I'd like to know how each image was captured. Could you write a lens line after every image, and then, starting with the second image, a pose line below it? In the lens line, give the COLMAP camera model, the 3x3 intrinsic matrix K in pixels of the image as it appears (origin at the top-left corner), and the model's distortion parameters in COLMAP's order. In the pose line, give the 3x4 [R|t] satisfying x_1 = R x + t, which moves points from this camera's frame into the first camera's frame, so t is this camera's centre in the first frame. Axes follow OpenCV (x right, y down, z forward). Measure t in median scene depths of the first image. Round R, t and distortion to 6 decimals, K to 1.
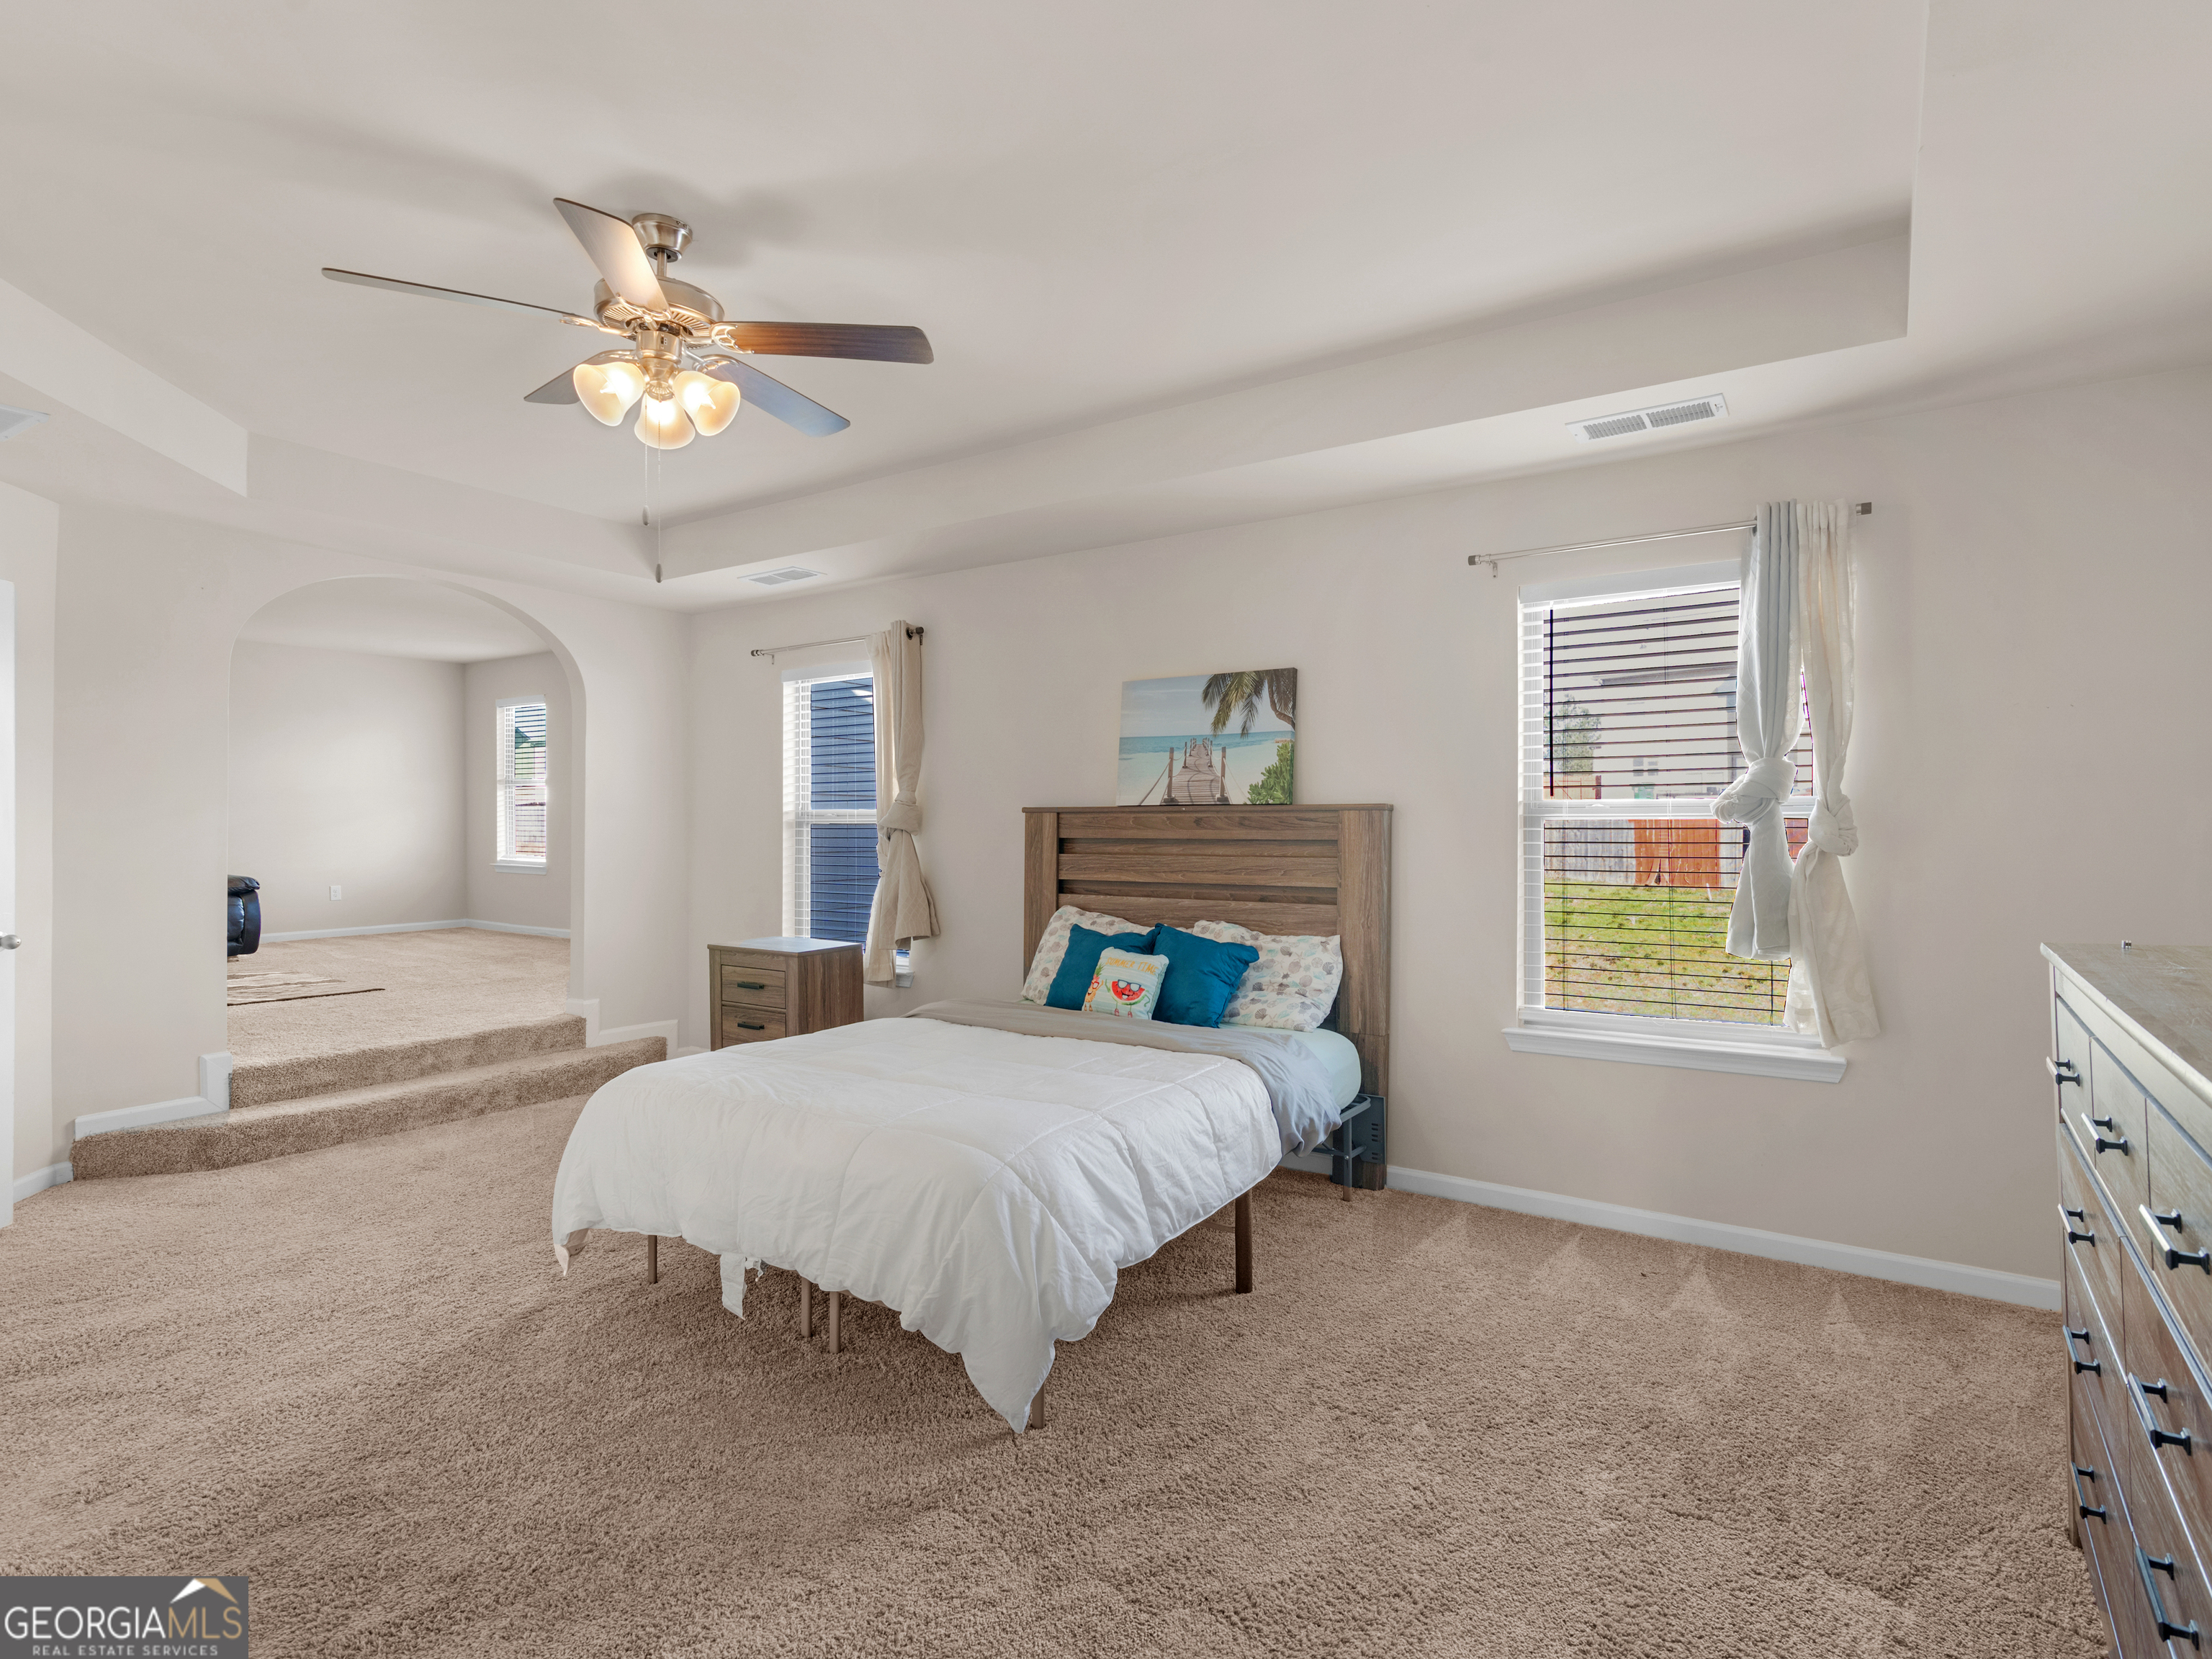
lens RADIAL K [[1135.5, 0, 1065.7], [0, 1135.5, 819.0], [0, 0, 1]] dist [-0.003454, 0.000625]
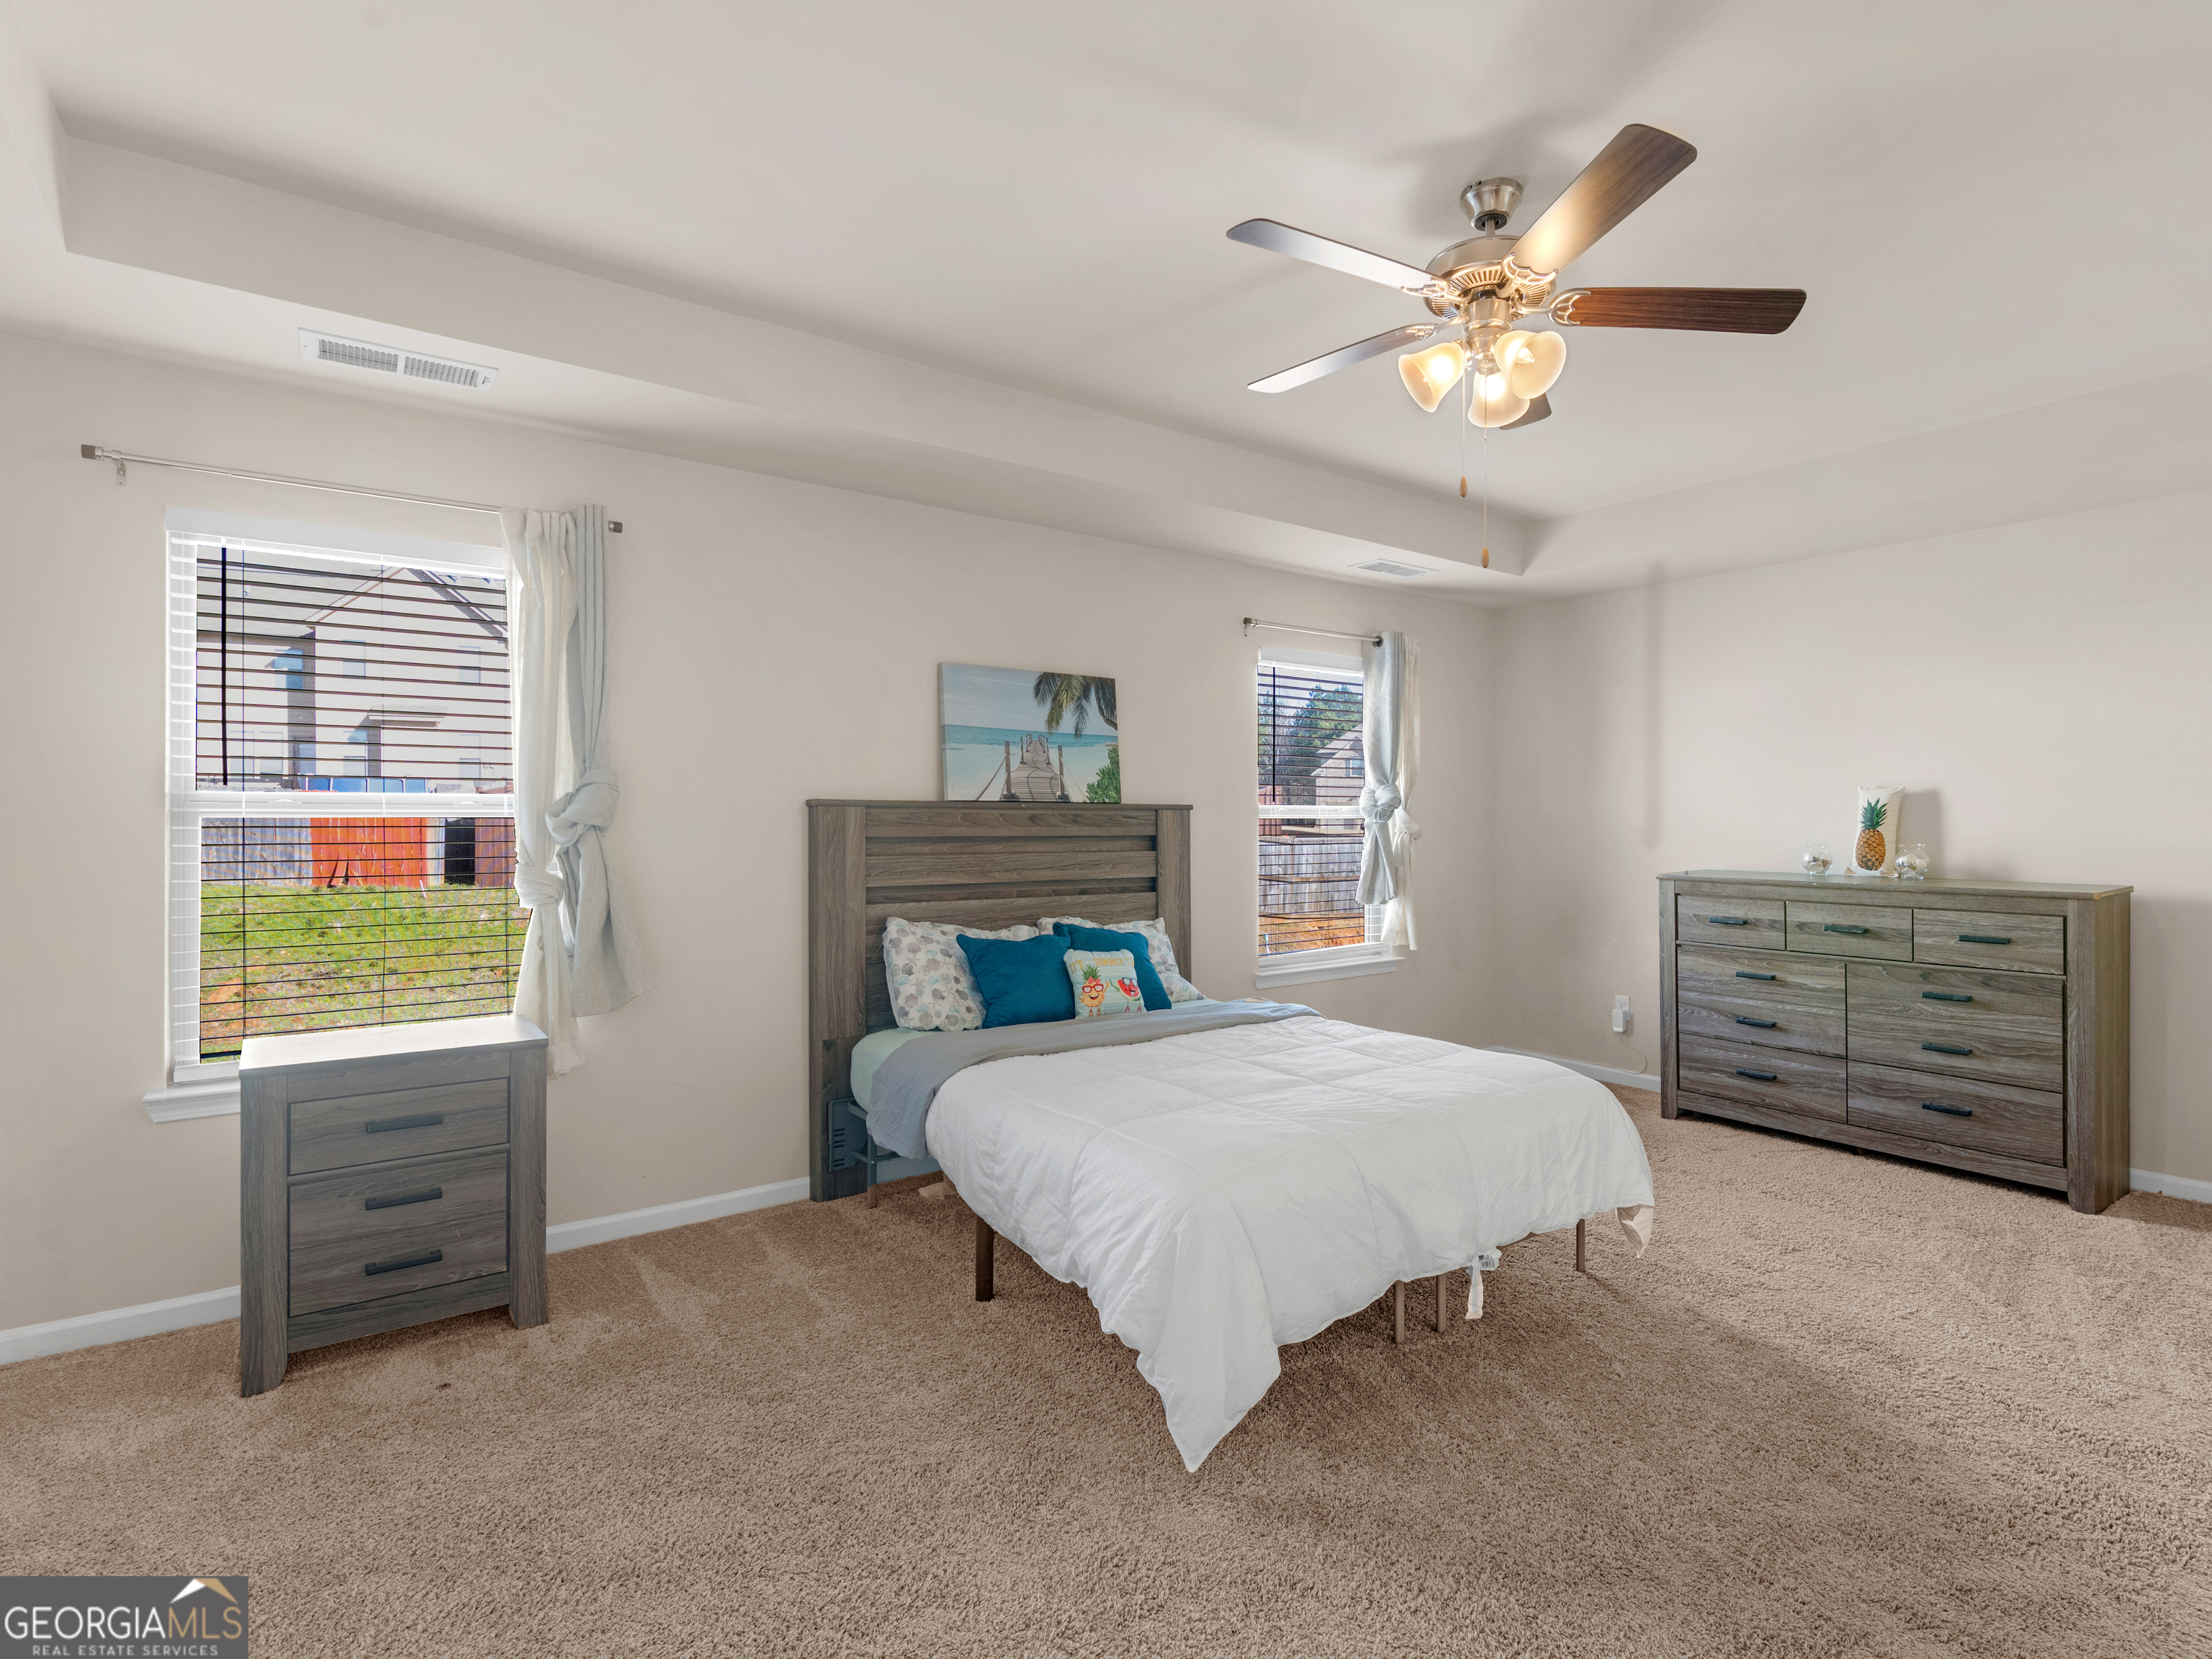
lens RADIAL K [[1155.3, 0, 1256.0], [0, 1155.3, 825.1], [0, 0, 1]] dist [-0.000649, -0.002775]
pose [[0.272455, -0.000539, 0.962168, -0.810952], [-0.005928, 0.999980, 0.002239, 0.004530], [-0.962150, -0.006314, 0.272446, 0.548579]]
